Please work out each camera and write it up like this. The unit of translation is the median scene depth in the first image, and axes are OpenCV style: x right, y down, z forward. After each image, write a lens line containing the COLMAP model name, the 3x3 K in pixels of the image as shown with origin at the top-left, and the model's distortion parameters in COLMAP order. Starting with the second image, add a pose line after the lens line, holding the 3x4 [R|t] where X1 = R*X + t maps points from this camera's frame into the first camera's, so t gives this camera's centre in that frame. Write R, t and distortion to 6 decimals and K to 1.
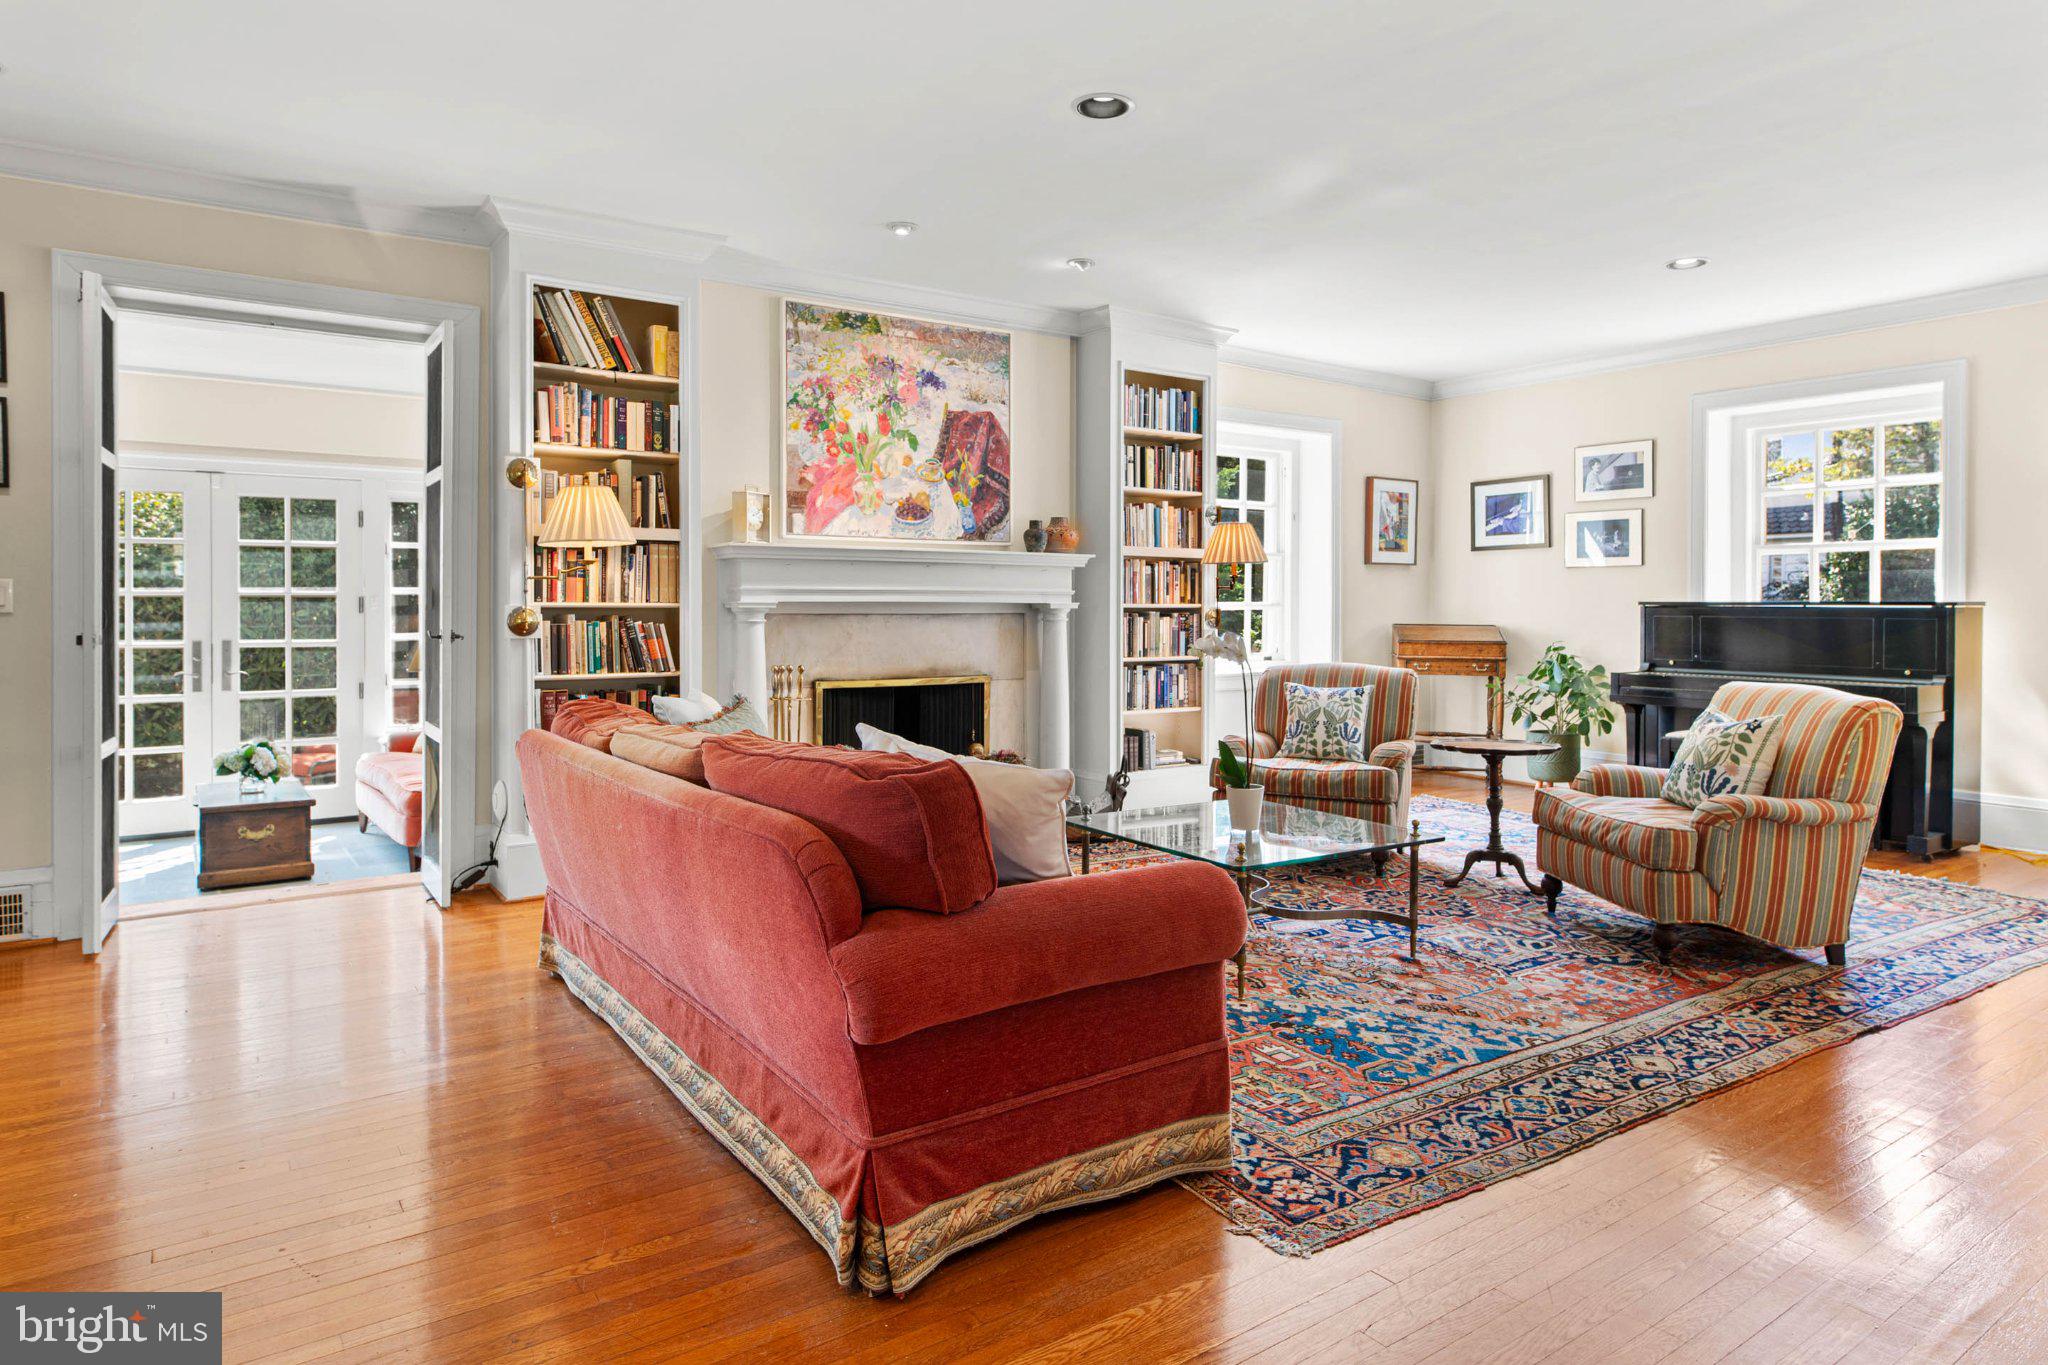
lens RADIAL K [[1184.5, 0, 1025.7], [0, 1184.5, 654.5], [0, 0, 1]] dist [-0.000398, -0.000059]
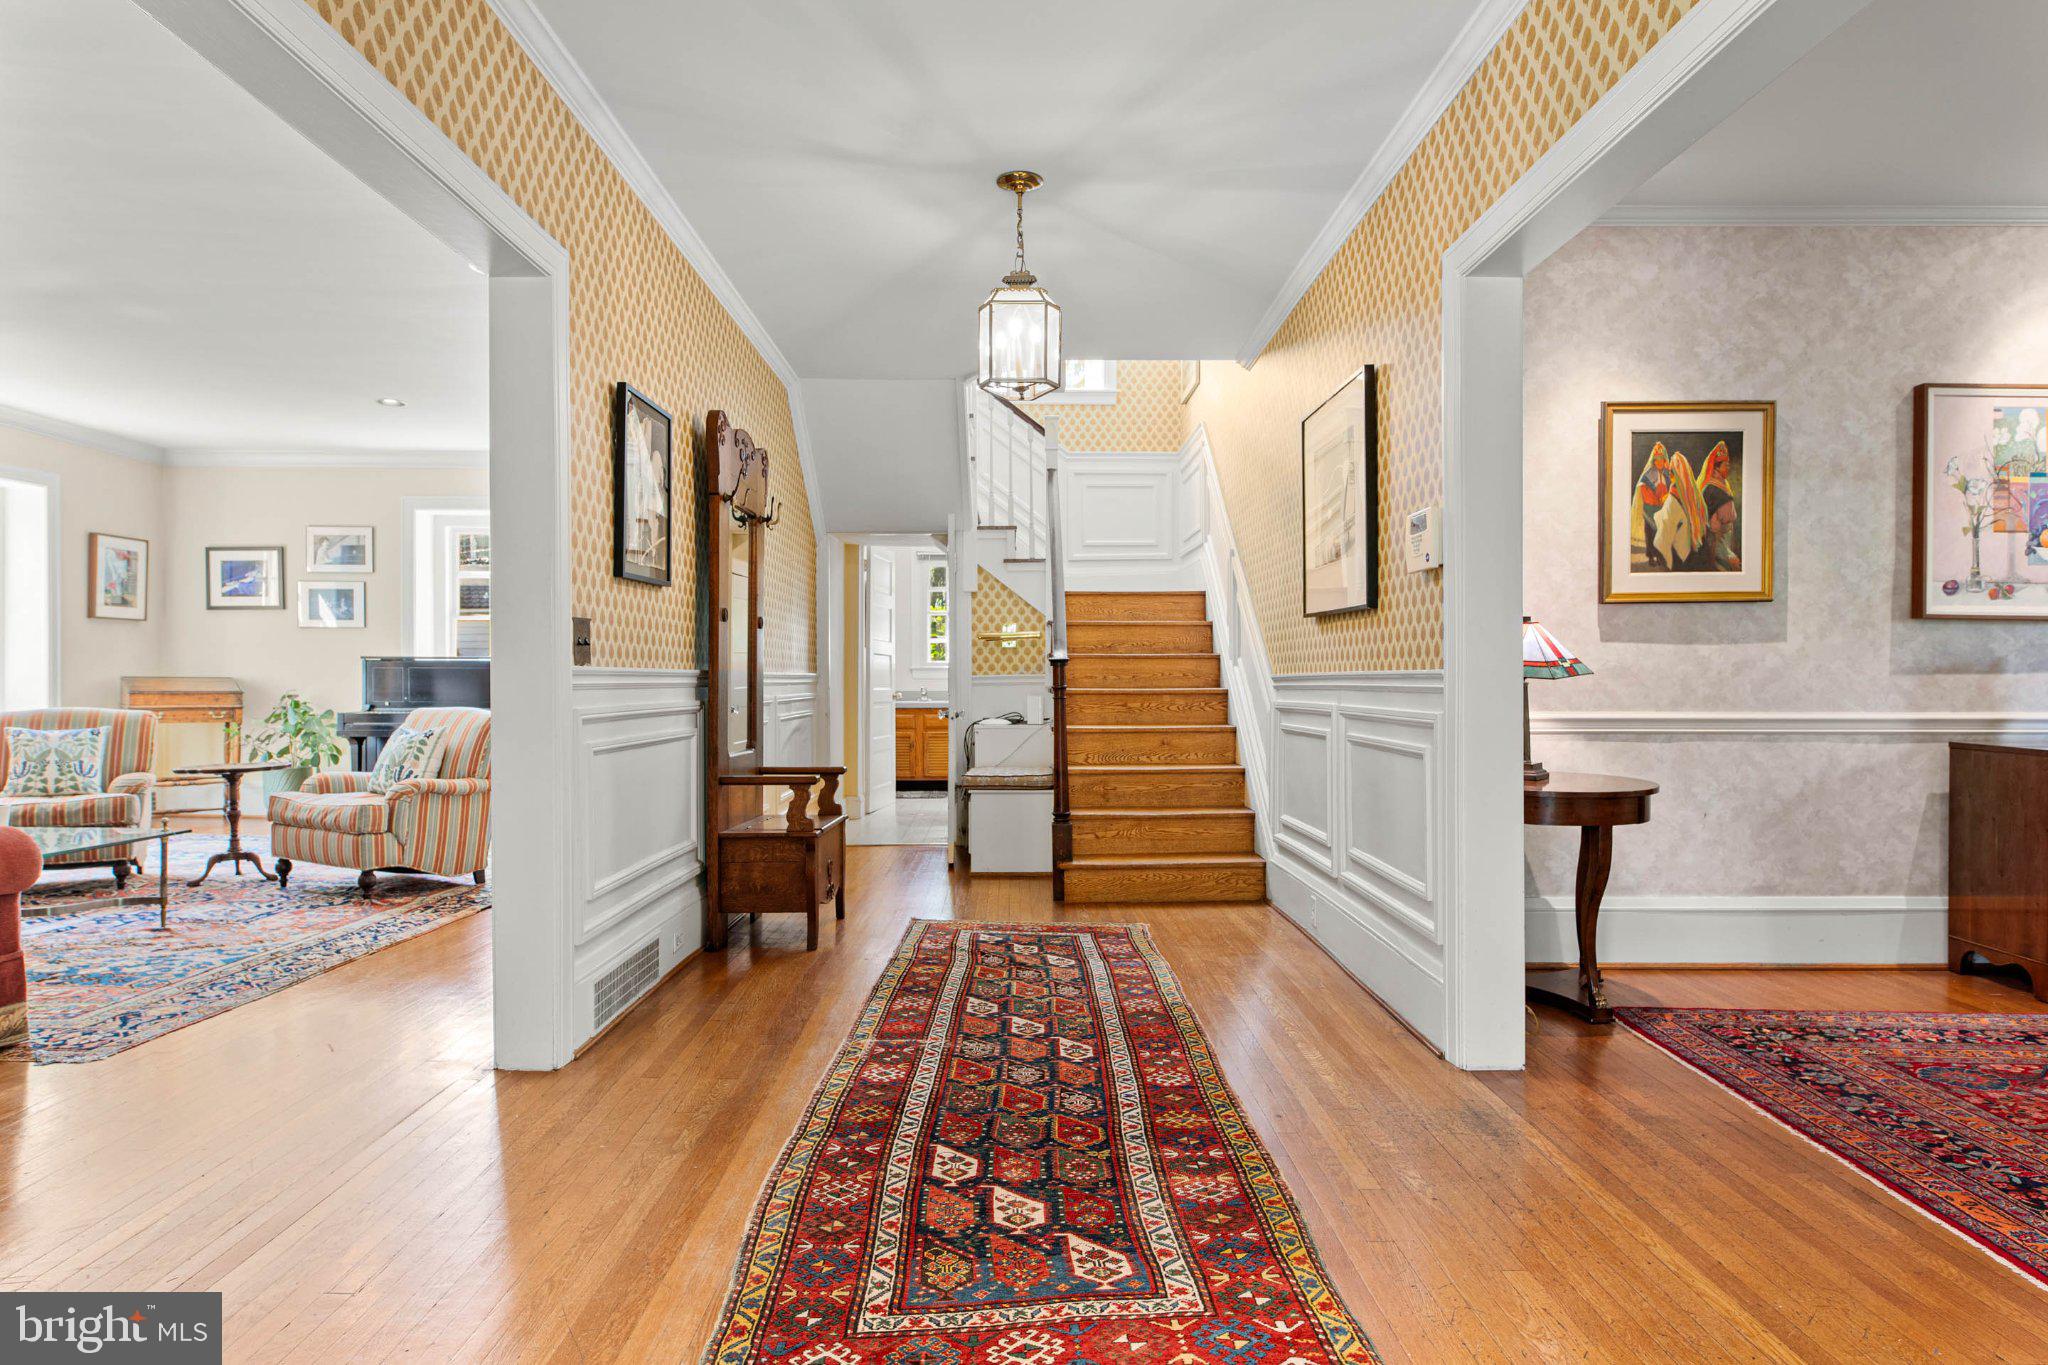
lens RADIAL K [[1184.5, 0, 1025.7], [0, 1184.5, 654.5], [0, 0, 1]] dist [-0.000398, -0.000059]
pose [[0.564998, 0.014391, 0.824967, -0.139681], [0.033375, 0.998631, -0.040278, 0.033170], [-0.824417, 0.050290, 0.563744, -0.339194]]
